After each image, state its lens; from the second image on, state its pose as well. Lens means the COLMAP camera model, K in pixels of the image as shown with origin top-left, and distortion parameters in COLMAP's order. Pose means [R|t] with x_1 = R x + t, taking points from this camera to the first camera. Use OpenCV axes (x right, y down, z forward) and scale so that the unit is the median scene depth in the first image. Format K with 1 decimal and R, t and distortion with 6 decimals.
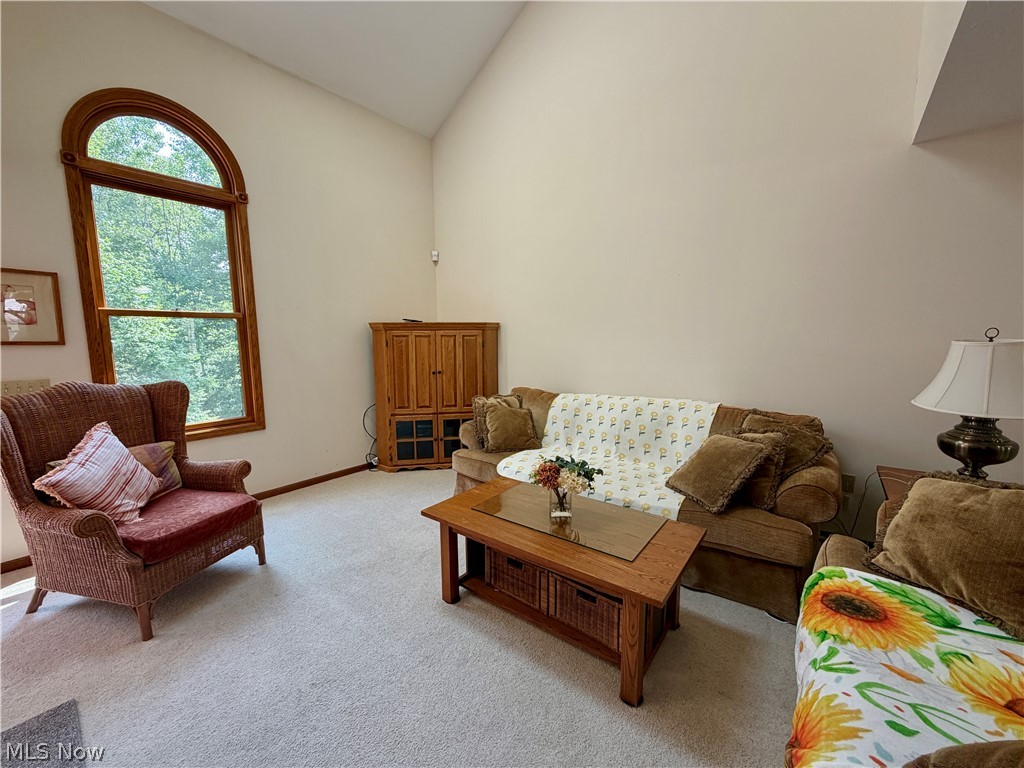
lens RADIAL K [[409.3, 0, 511.4], [0, 409.3, 385.3], [0, 0, 1]] dist [-0.002908, 0.000706]
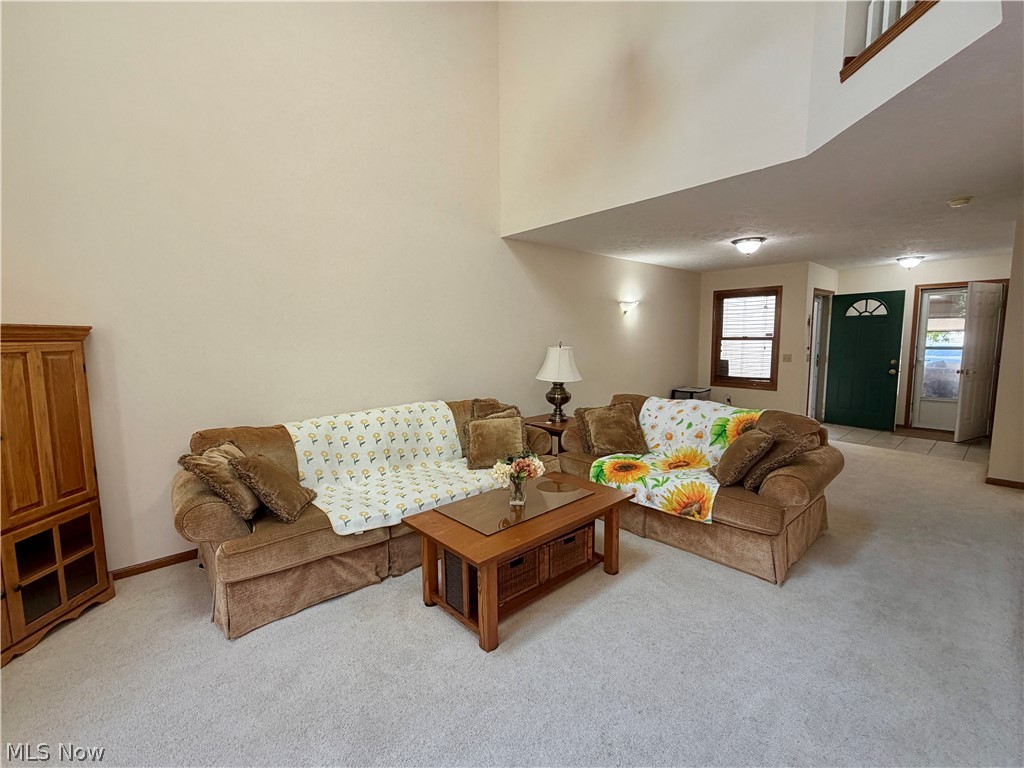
lens RADIAL K [[458.1, 0, 512.2], [0, 458.1, 386.3], [0, 0, 1]] dist [-0.001513, -0.000112]
pose [[0.169485, -0.099916, 0.980455, -1.134312], [0.129484, 0.988481, 0.078351, -0.110389], [-0.976990, 0.113674, 0.180470, 0.765848]]
